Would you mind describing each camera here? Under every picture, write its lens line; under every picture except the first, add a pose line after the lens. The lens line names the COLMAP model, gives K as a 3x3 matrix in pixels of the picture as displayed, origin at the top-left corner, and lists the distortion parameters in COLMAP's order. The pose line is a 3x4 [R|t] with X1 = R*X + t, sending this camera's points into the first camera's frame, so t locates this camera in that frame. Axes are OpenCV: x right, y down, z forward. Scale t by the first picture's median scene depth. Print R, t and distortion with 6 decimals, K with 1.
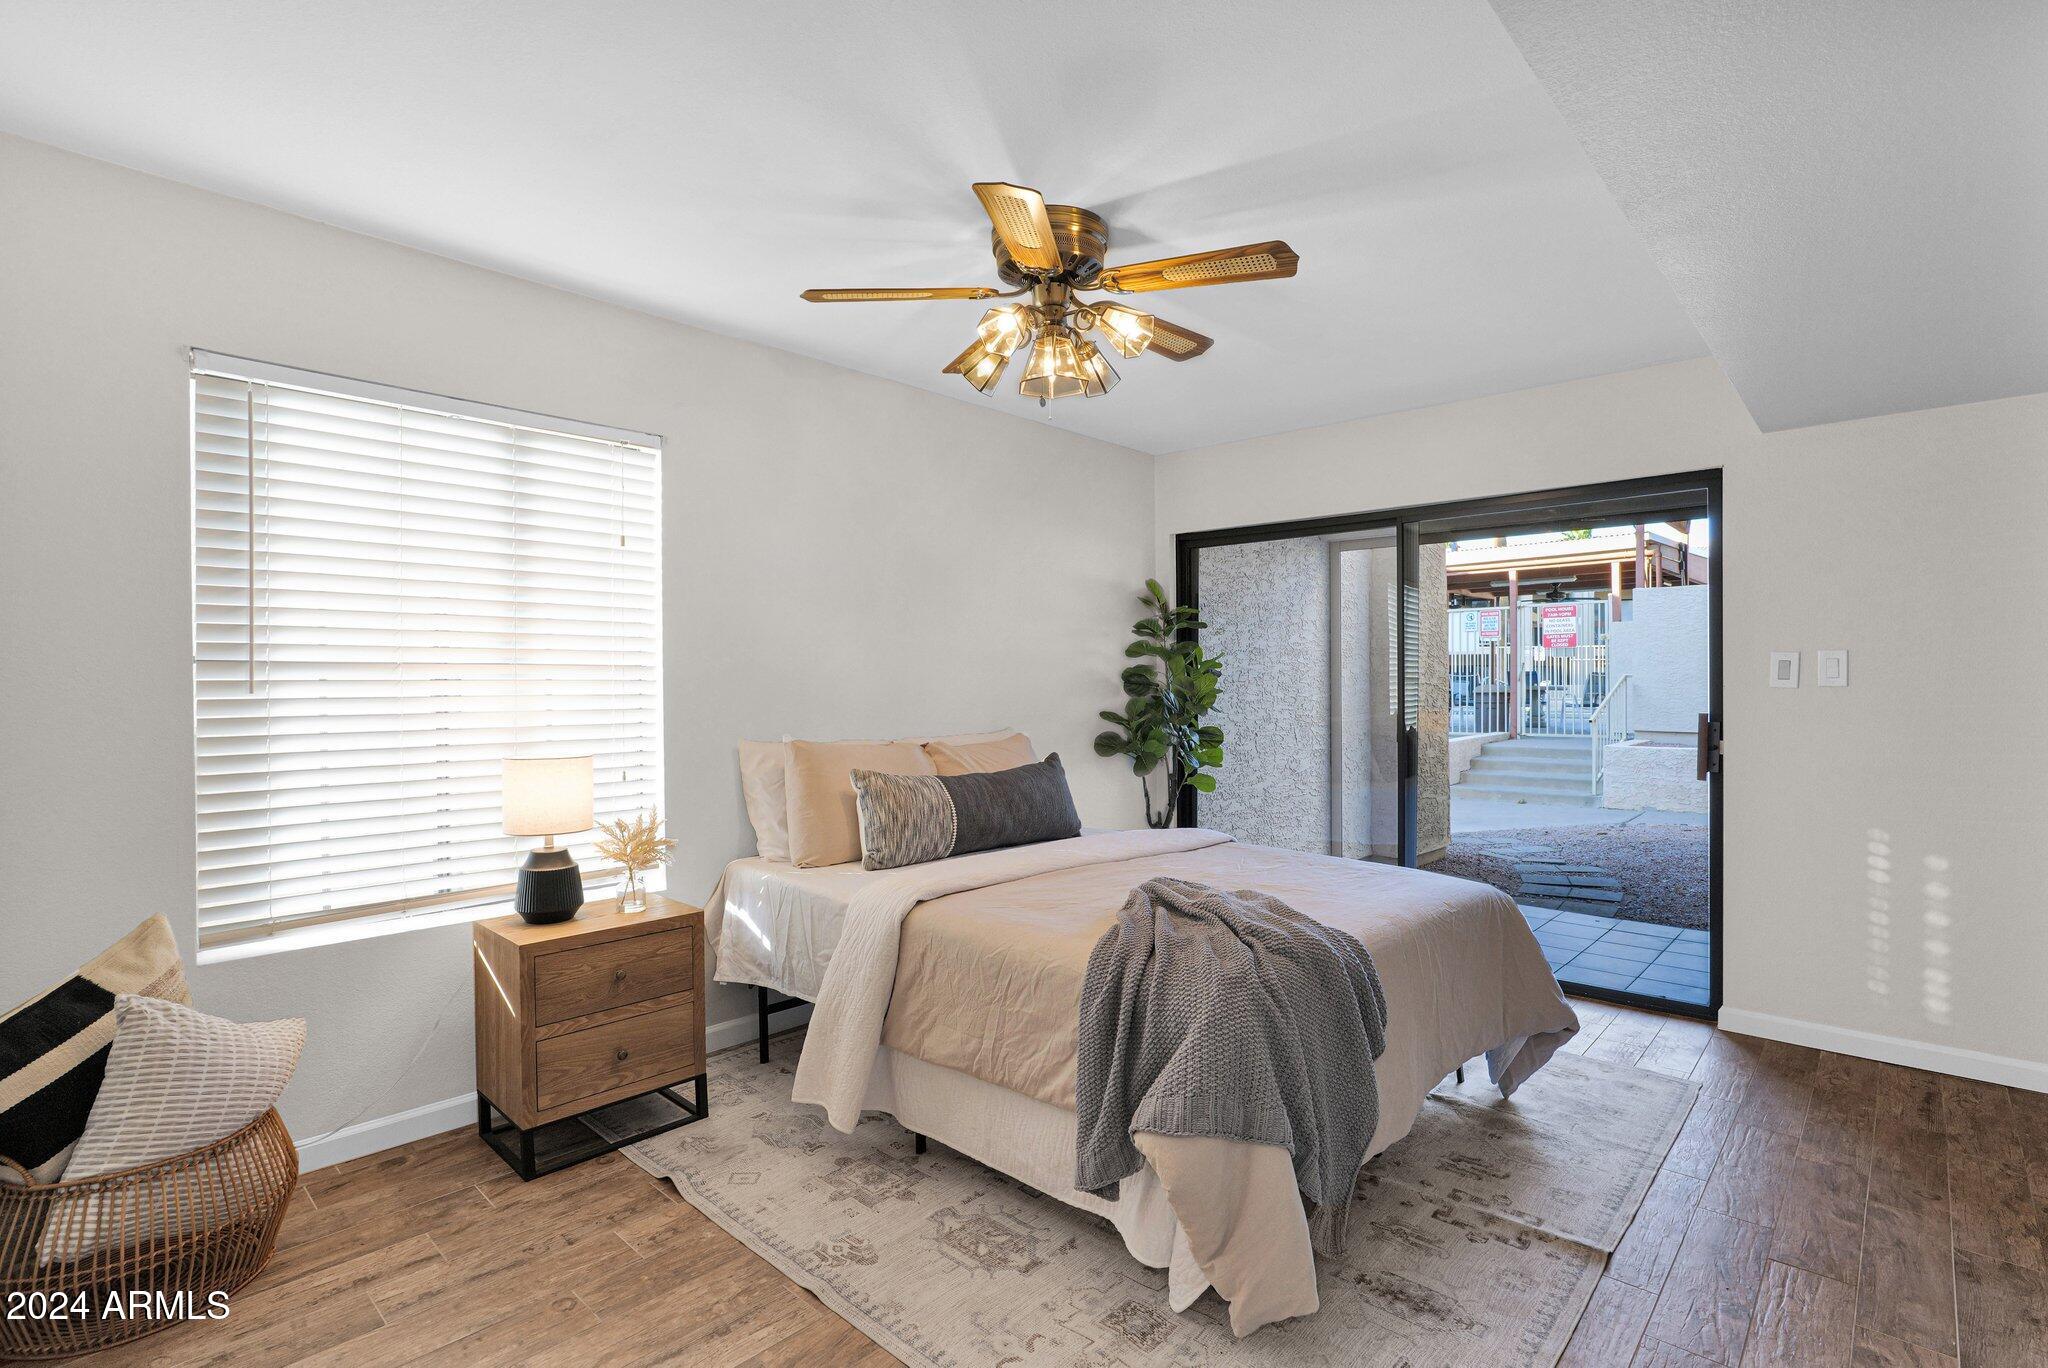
lens RADIAL K [[948.6, 0, 1051.6], [0, 948.6, 699.5], [0, 0, 1]] dist [-0.020842, 0.002259]
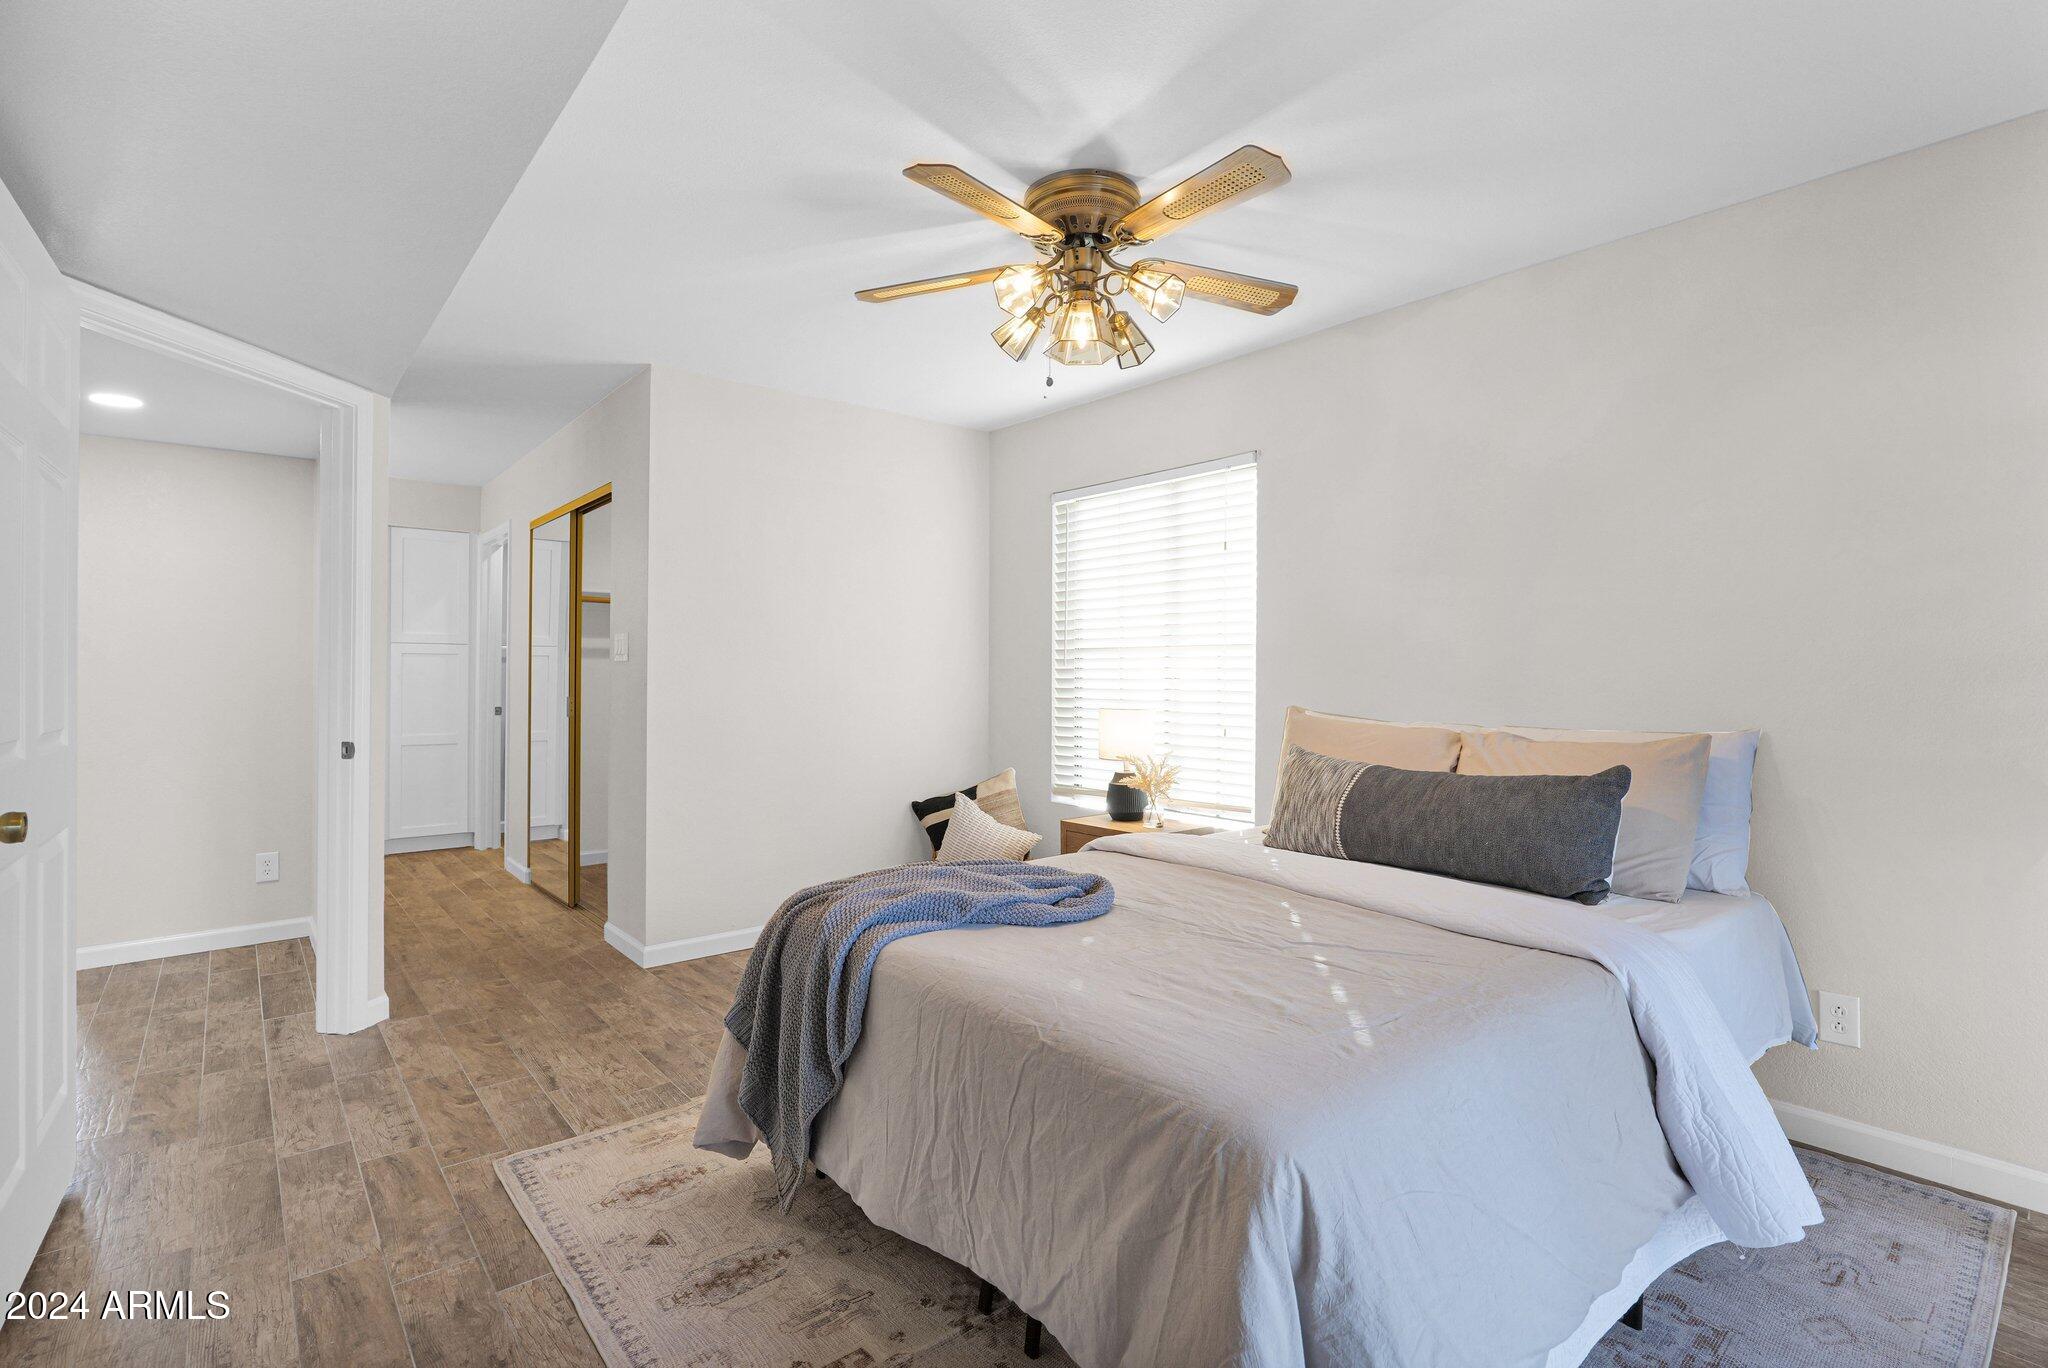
lens RADIAL K [[948.6, 0, 1018.1], [0, 948.6, 677.8], [0, 0, 1]] dist [-0.020842, 0.002259]
pose [[-0.131329, 0.002830, -0.991335, 0.963477], [-0.020712, 0.999770, 0.005598, 0.007924], [0.991122, 0.021268, -0.131241, 1.036596]]
